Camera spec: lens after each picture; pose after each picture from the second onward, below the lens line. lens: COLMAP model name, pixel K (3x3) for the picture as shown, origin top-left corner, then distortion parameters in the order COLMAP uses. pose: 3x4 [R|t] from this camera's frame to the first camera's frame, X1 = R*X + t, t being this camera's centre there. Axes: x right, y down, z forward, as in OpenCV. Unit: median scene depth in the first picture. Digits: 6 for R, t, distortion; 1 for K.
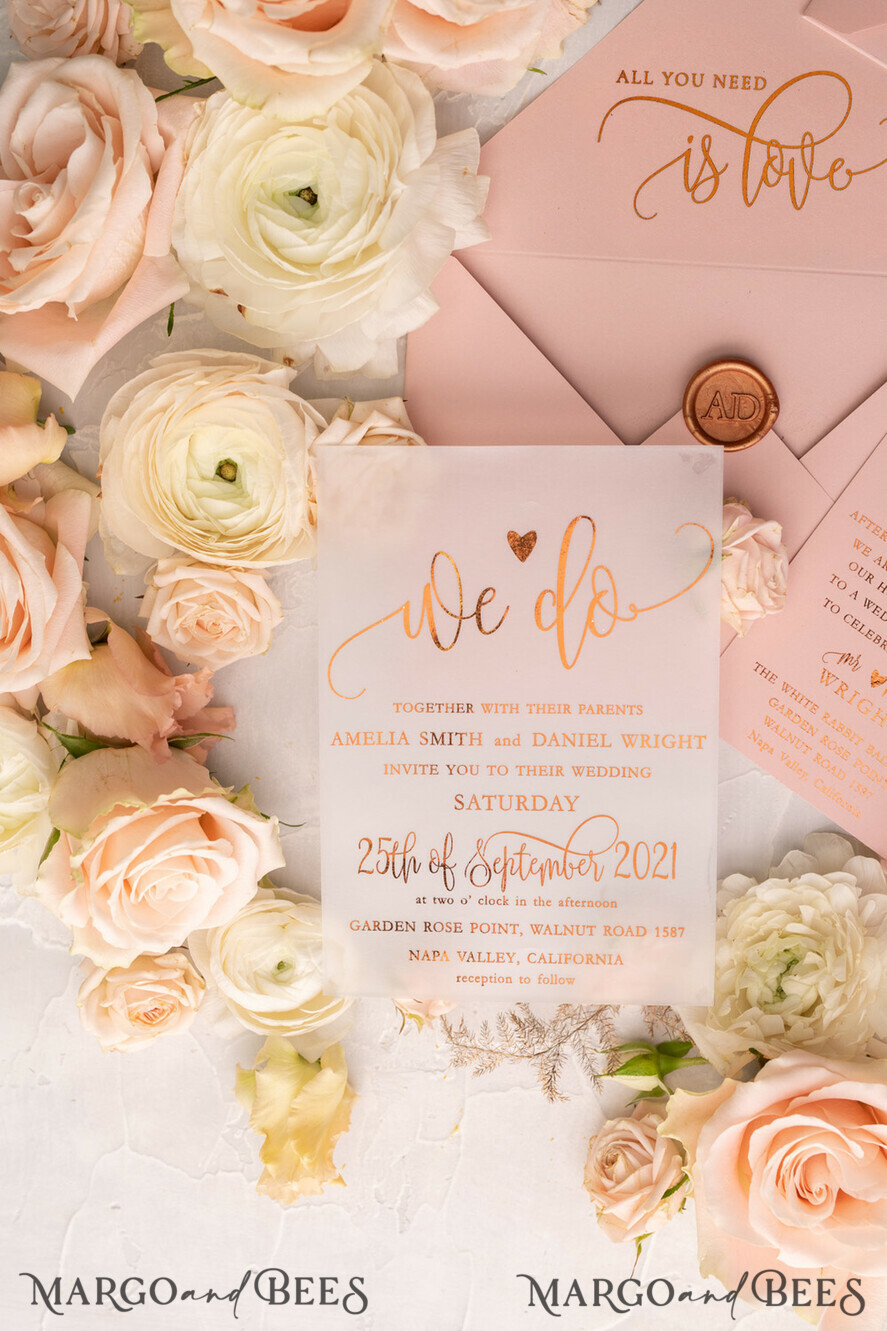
lens RADIAL K [[1936.0, 0, 443.5], [0, 1936.0, 665.5], [0, 0, 1]] dist [-0.007554, 0.015945]
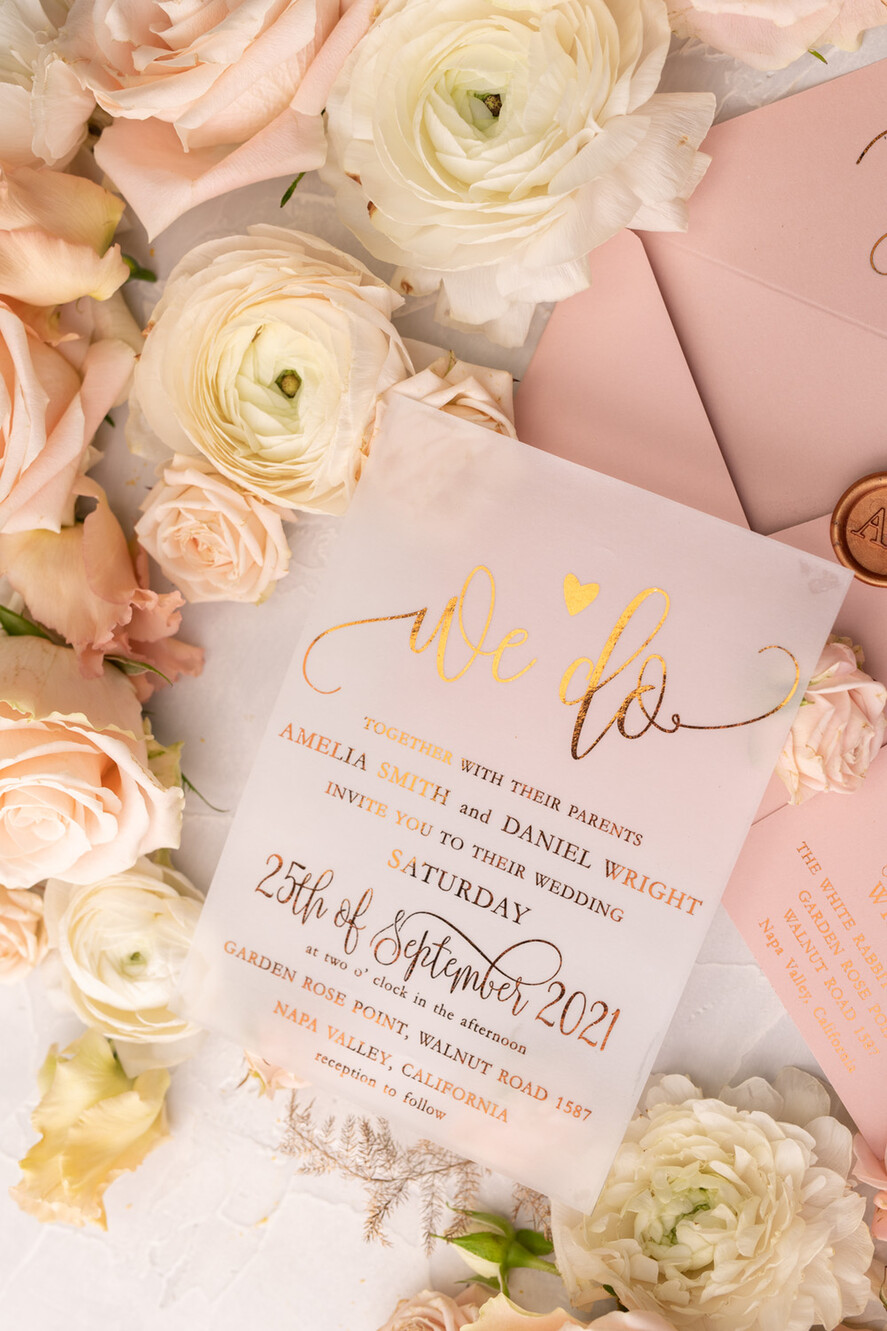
lens RADIAL K [[1936.0, 0, 443.5], [0, 1936.0, 665.5], [0, 0, 1]] dist [-0.007554, 0.015945]
pose [[0.916117, 0.373675, -0.145246, 0.116018], [-0.374730, 0.926894, 0.021074, -0.030555], [0.142502, 0.035122, 0.989171, 0.188960]]
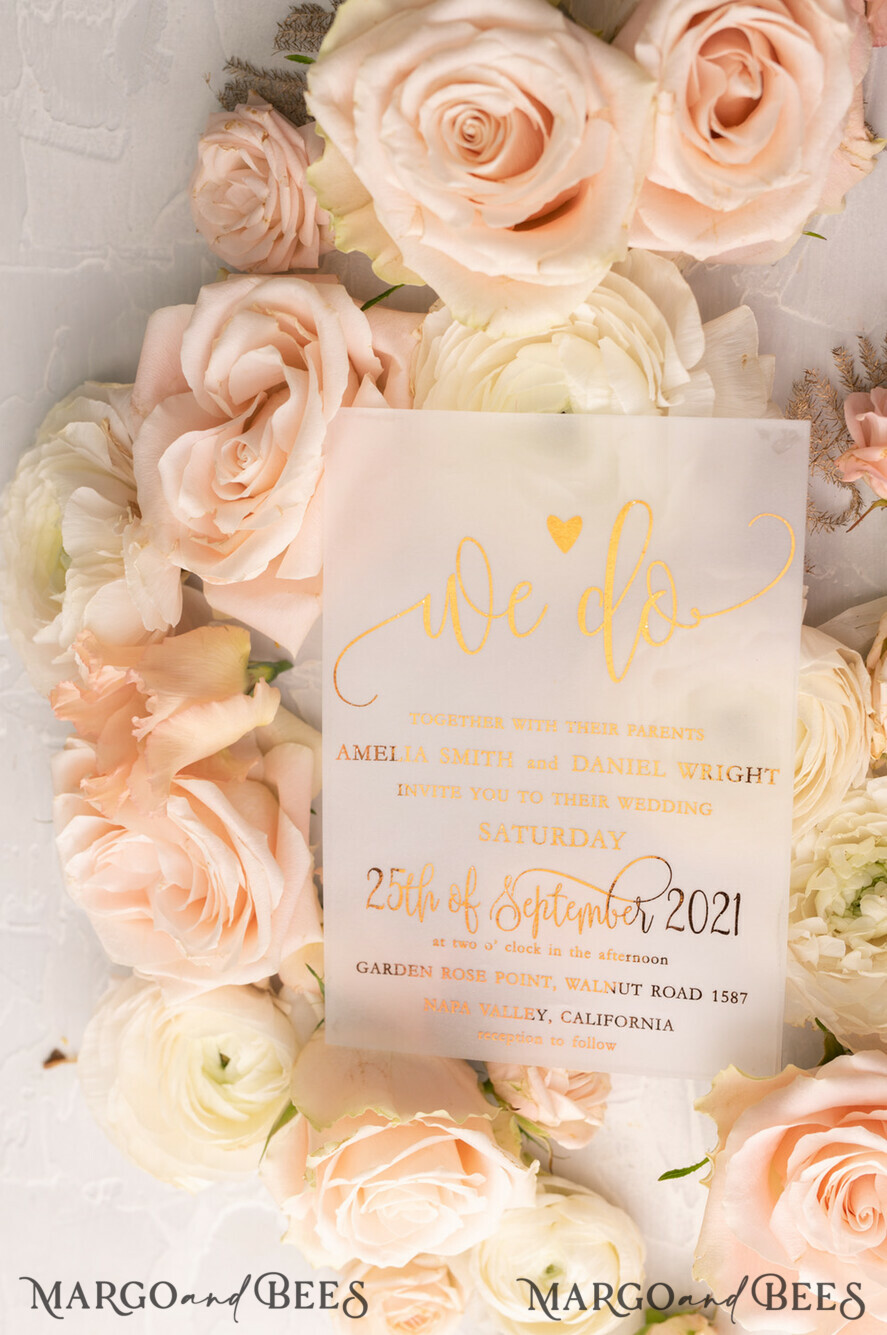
lens RADIAL K [[2091.0, 0, 443.5], [0, 2091.0, 667.5], [0, 0, 1]] dist [-0.010076, 0.050155]
pose [[0.989607, -0.038863, -0.138448, 0.007747], [0.048660, 0.996492, 0.068091, -0.189312], [0.135316, -0.074121, 0.988026, 0.078433]]
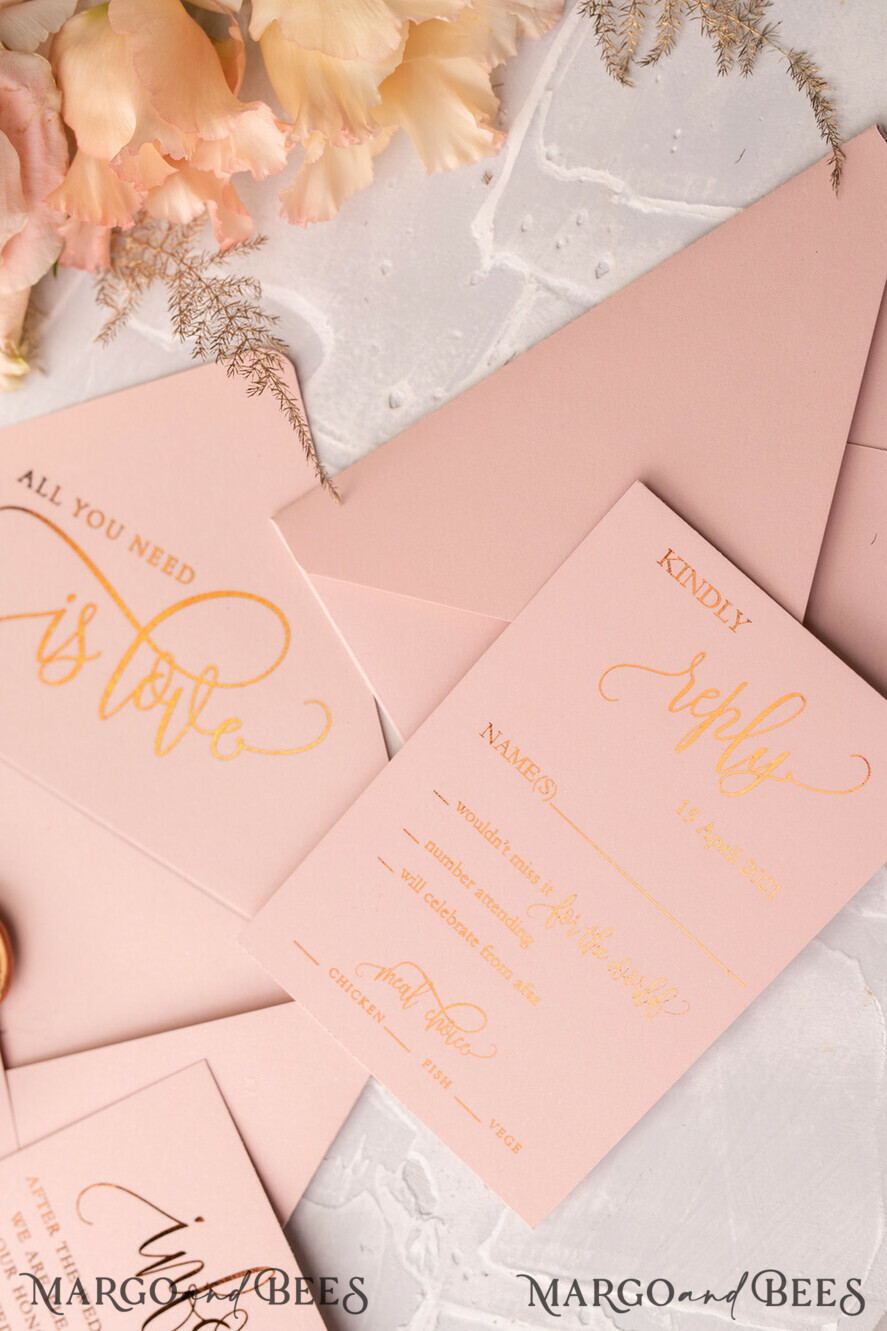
lens RADIAL K [[1936.0, 0, 443.5], [0, 1936.0, 665.5], [0, 0, 1]] dist [-0.007554, 0.015945]
pose [[0.882127, 0.454474, -0.123712, 0.346532], [-0.459030, 0.888370, -0.009553, -0.305804], [0.105560, 0.065215, 0.992272, 0.310378]]
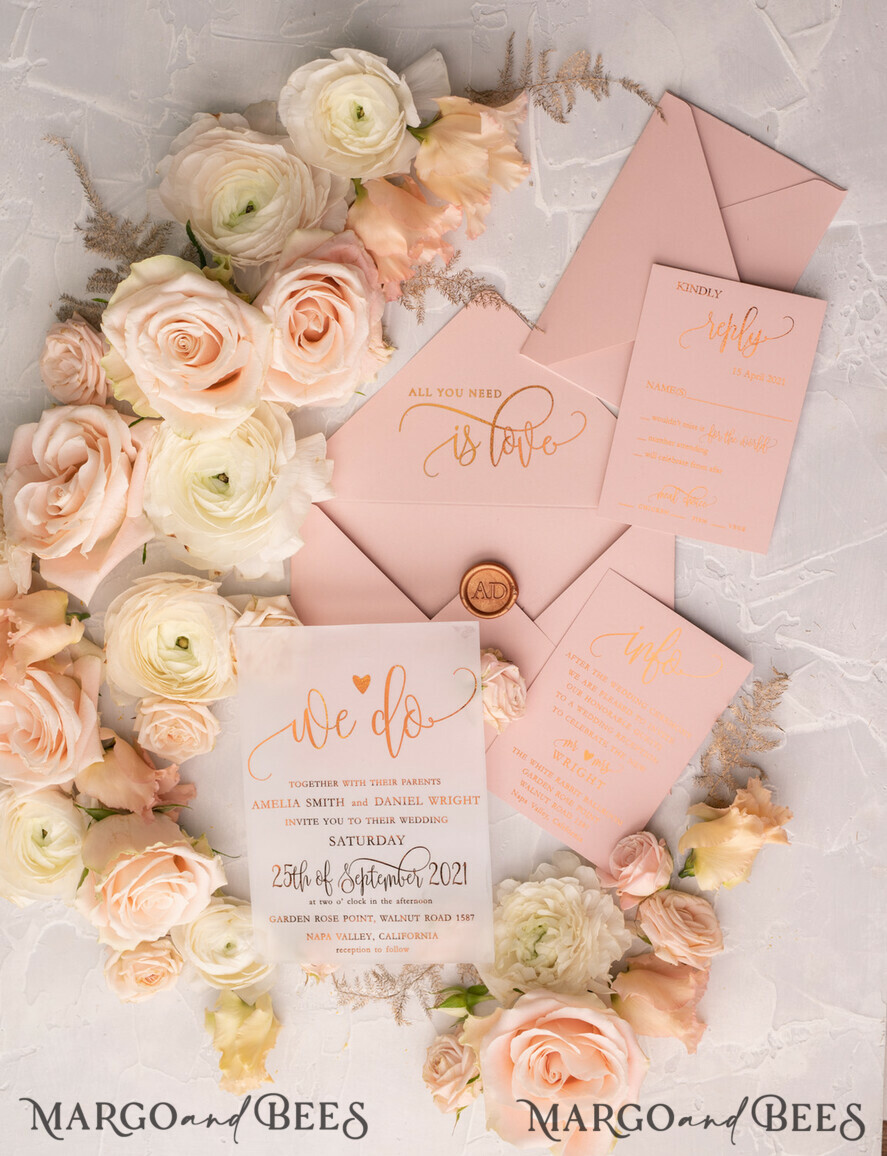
lens RADIAL K [[2151.4, 0, 442.4], [0, 2151.4, 490.6], [0, 0, 1]] dist [-0.002105, -0.070826]
pose [[0.997962, -0.042221, -0.047839, 0.199638], [0.040613, 0.998593, -0.034102, -0.158159], [0.049212, 0.032090, 0.998273, -0.806613]]
